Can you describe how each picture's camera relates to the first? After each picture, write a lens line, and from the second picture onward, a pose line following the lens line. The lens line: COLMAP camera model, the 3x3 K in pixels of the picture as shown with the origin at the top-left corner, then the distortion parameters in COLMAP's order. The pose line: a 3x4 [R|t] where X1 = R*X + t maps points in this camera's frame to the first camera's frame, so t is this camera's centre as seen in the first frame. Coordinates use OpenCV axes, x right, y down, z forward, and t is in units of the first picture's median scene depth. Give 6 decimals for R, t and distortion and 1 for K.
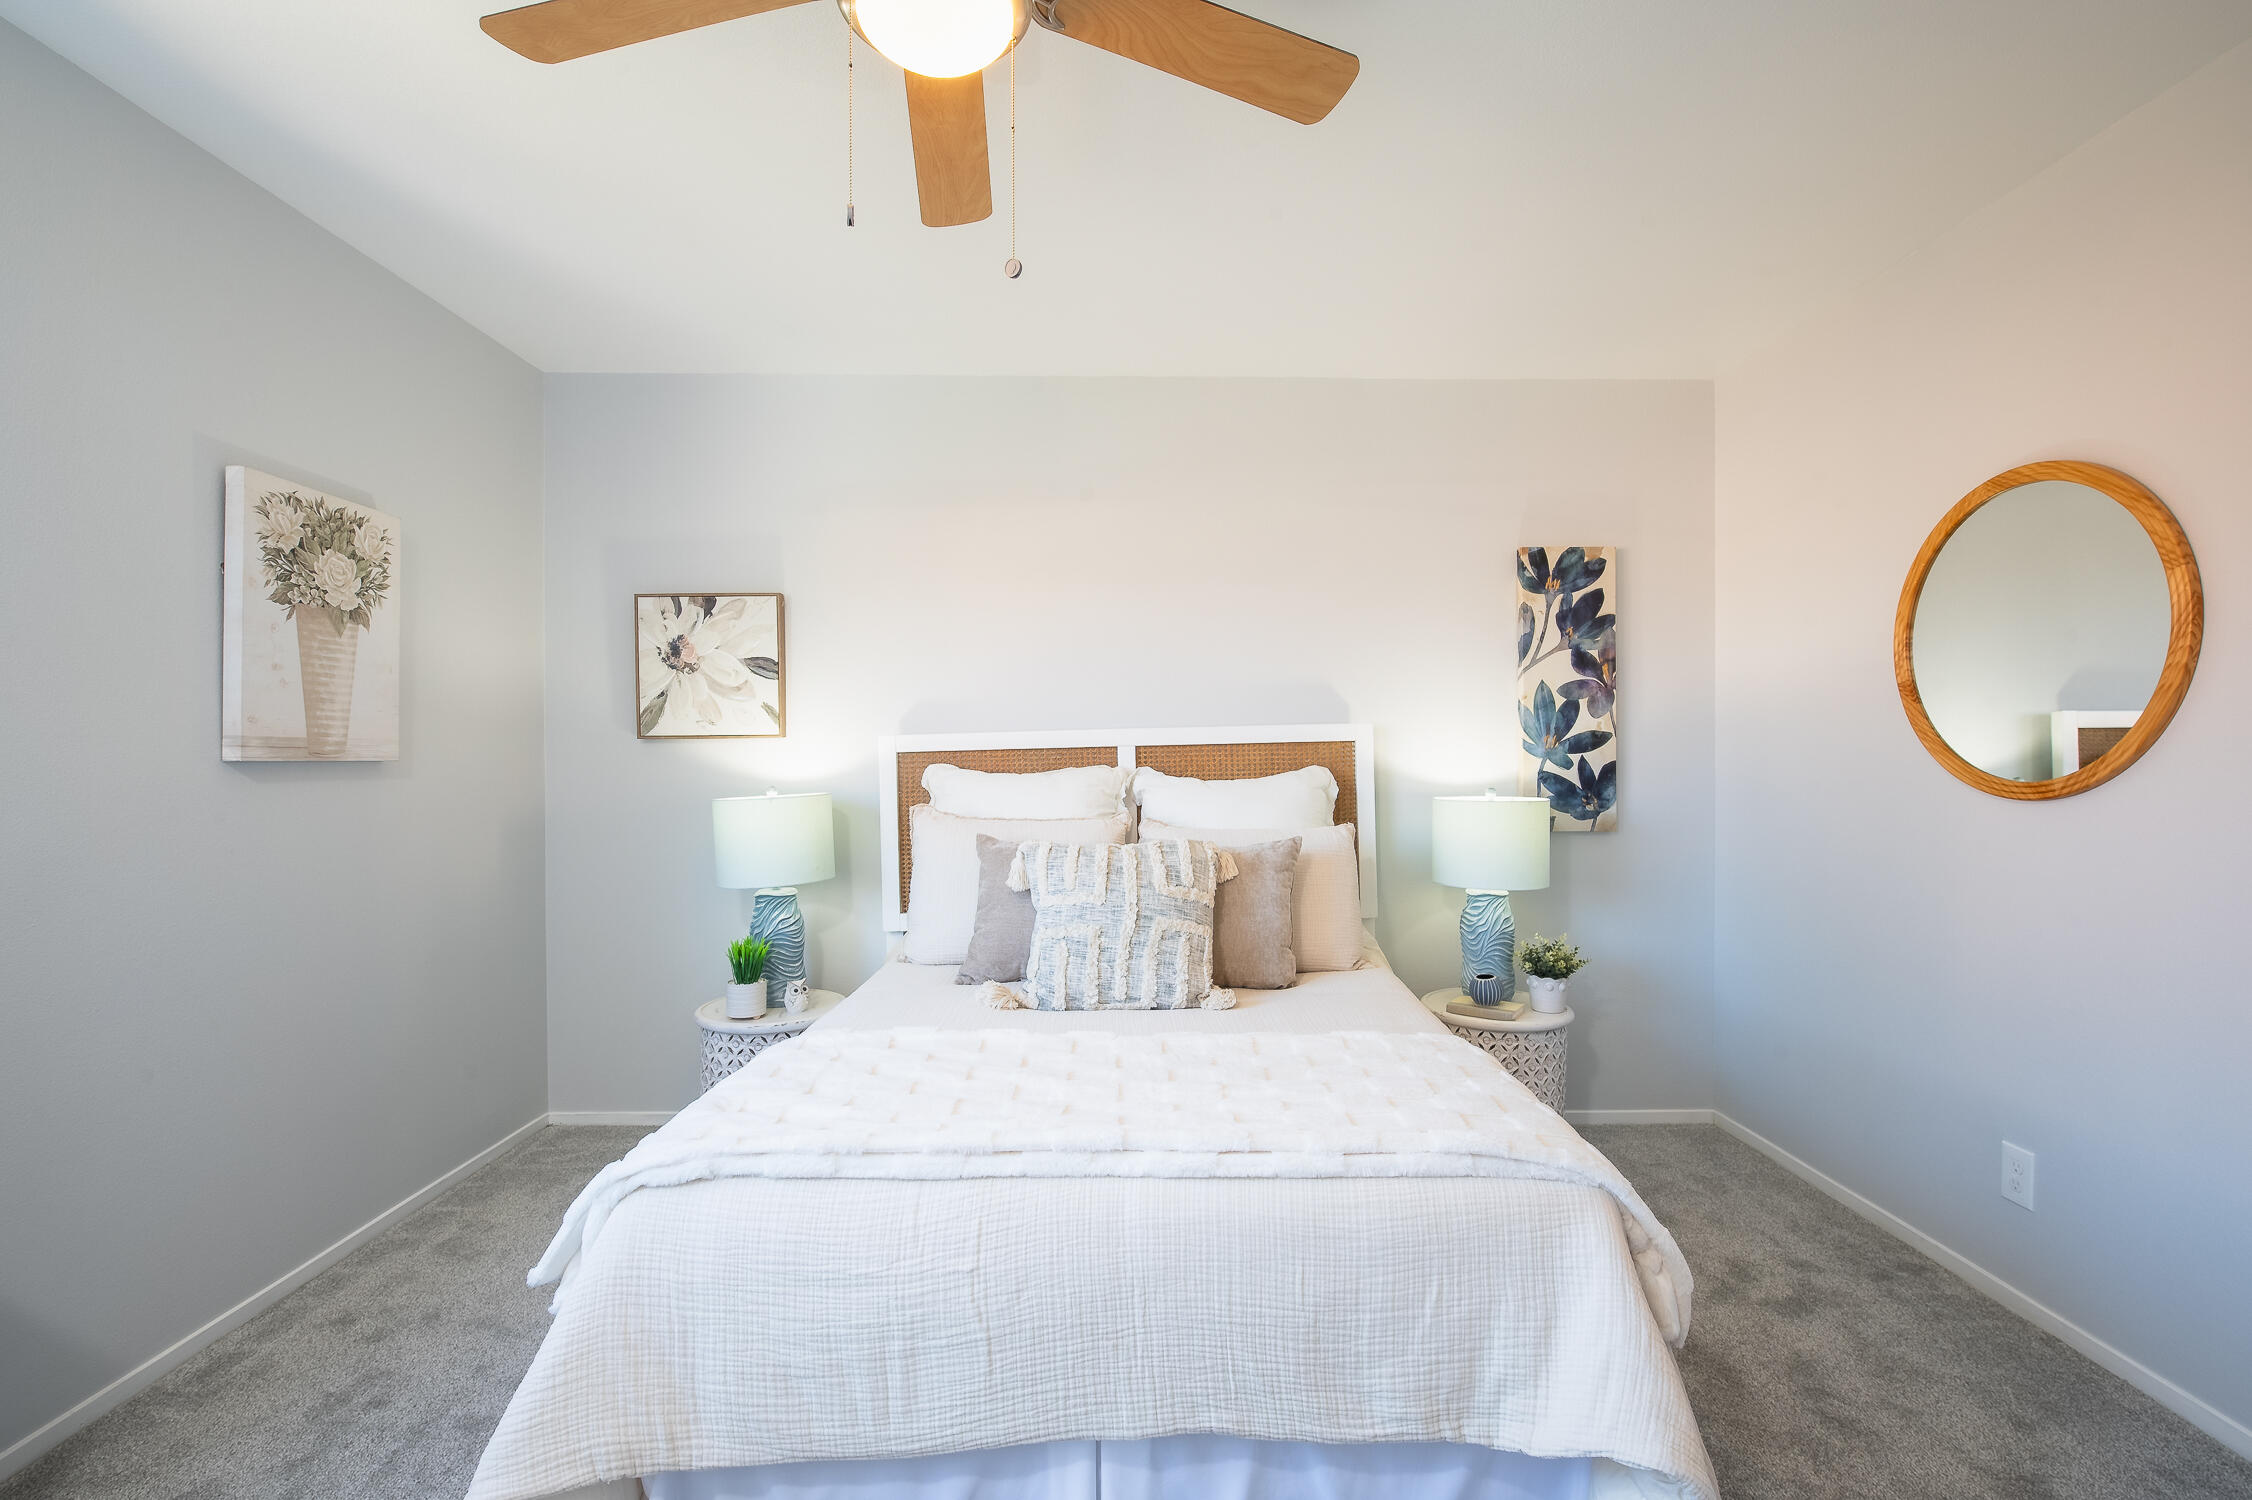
lens RADIAL K [[998.7, 0, 1126.0], [0, 998.7, 750.0], [0, 0, 1]] dist [-0.000986, -0.010666]
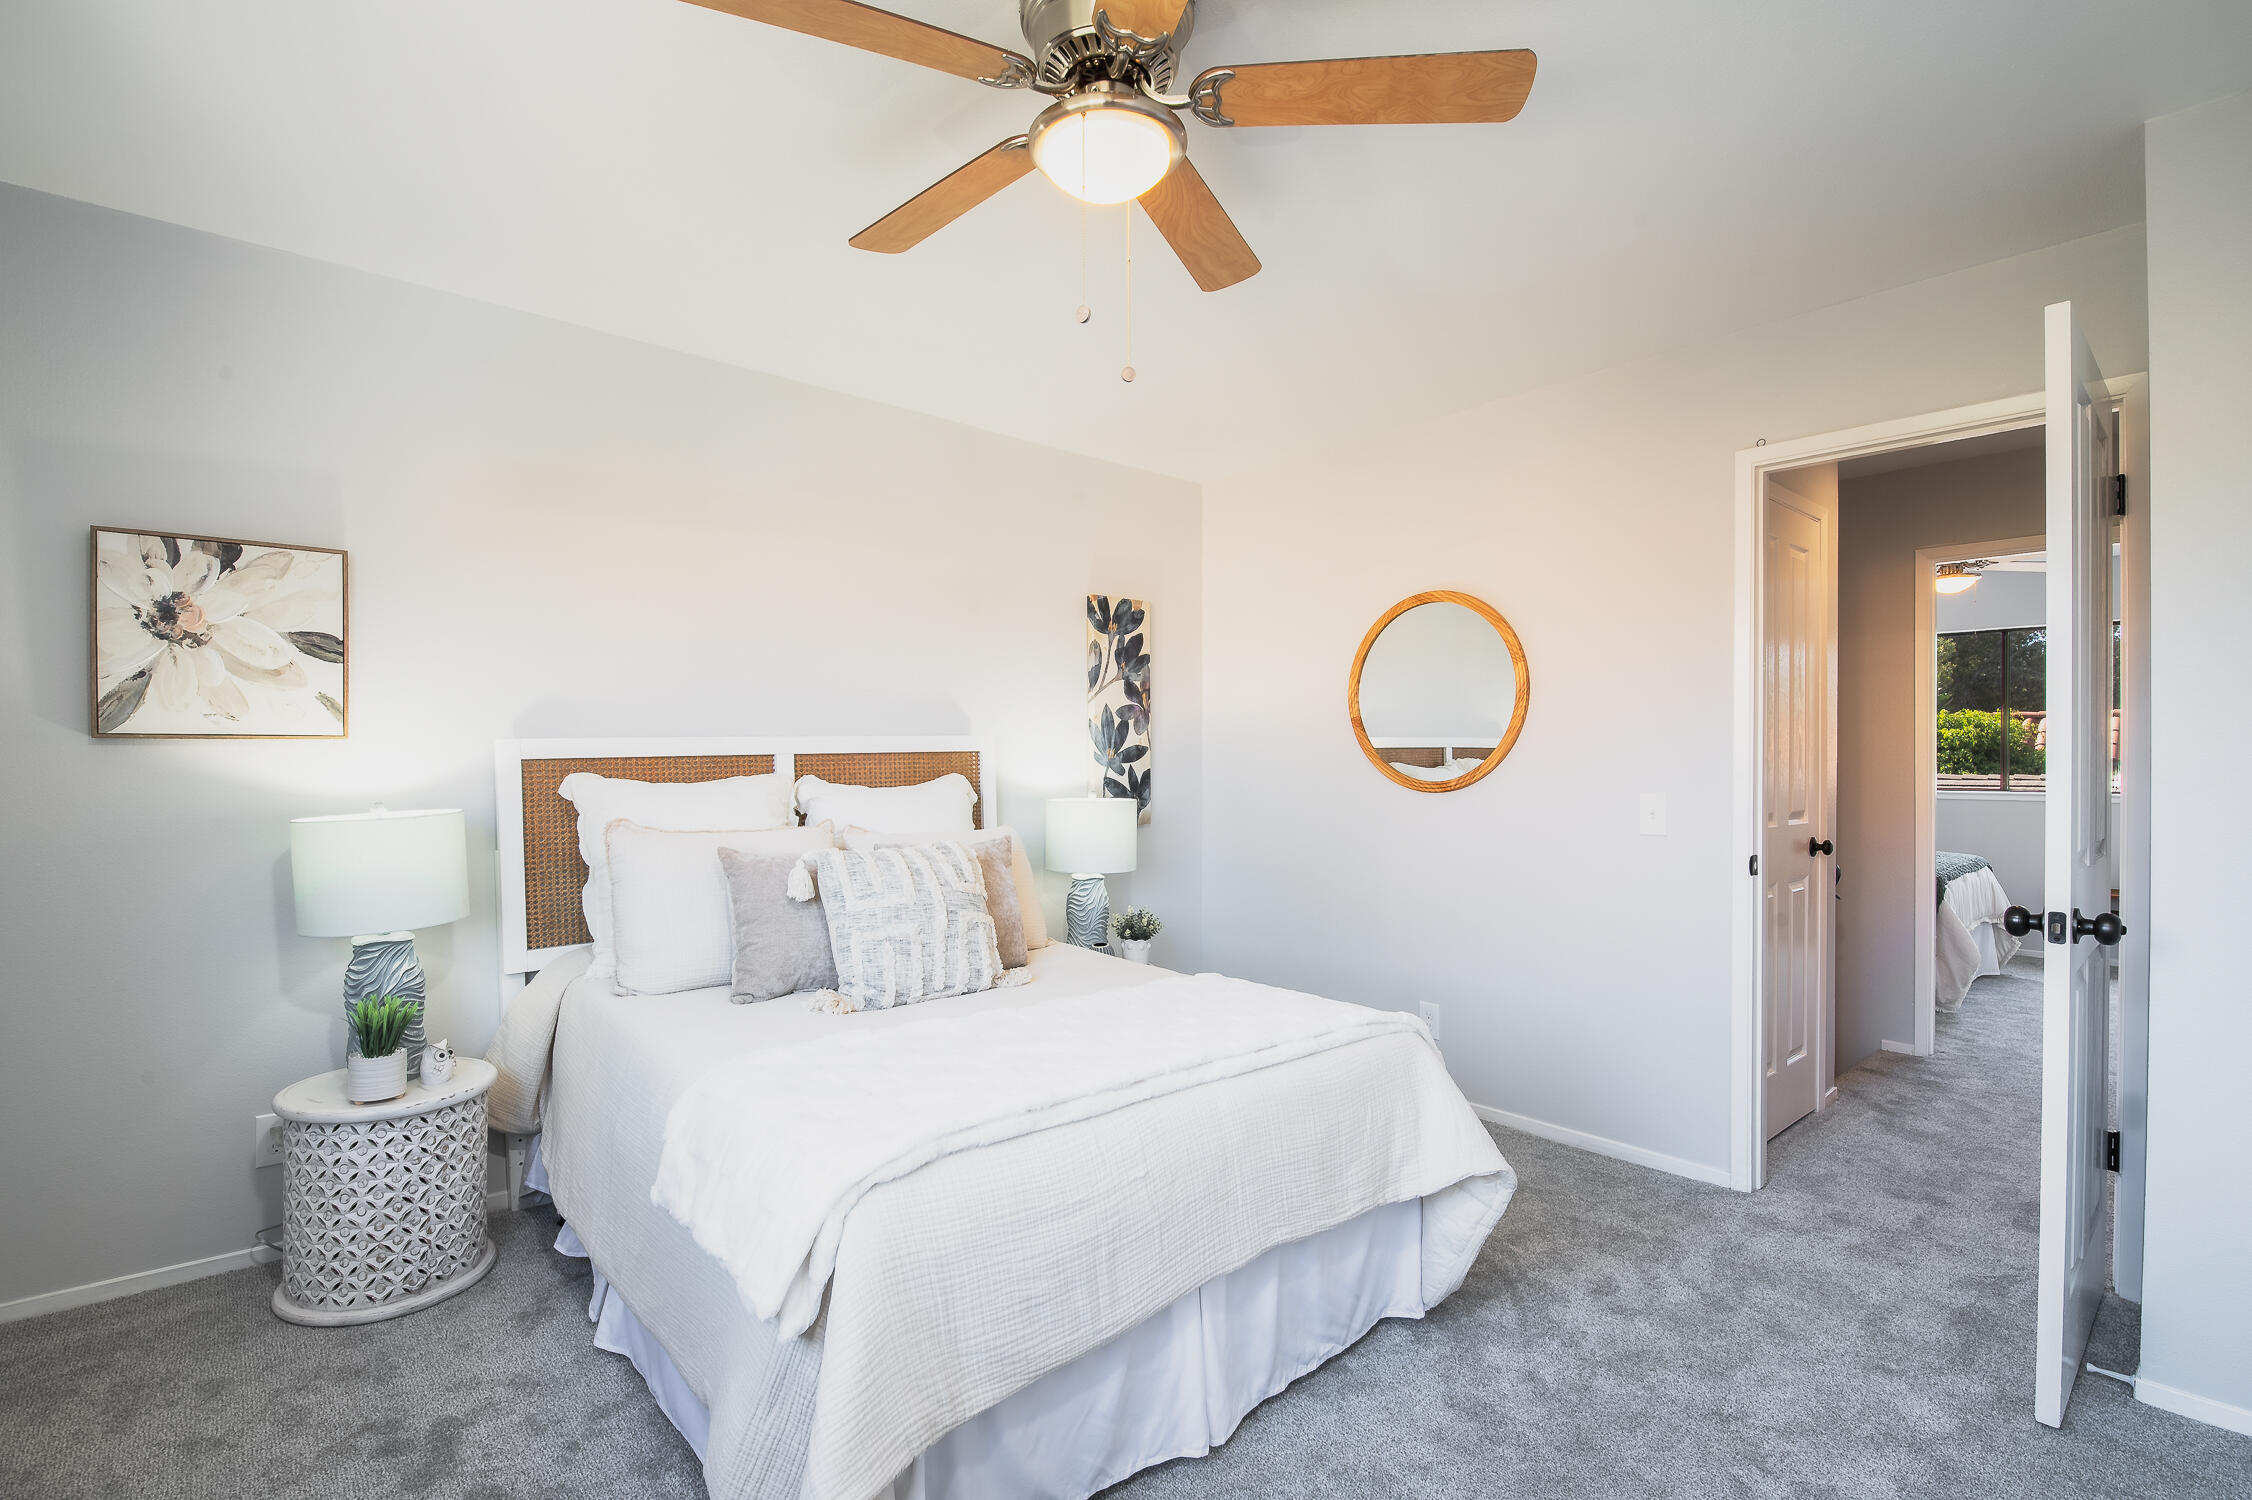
lens RADIAL K [[1031.3, 0, 1126.0], [0, 1031.3, 750.0], [0, 0, 1]] dist [-0.002655, -0.000764]
pose [[0.763315, 0.010933, 0.645934, -0.454080], [-0.006371, 0.999936, -0.009395, -0.000764], [-0.645995, 0.003056, 0.763335, 0.009857]]
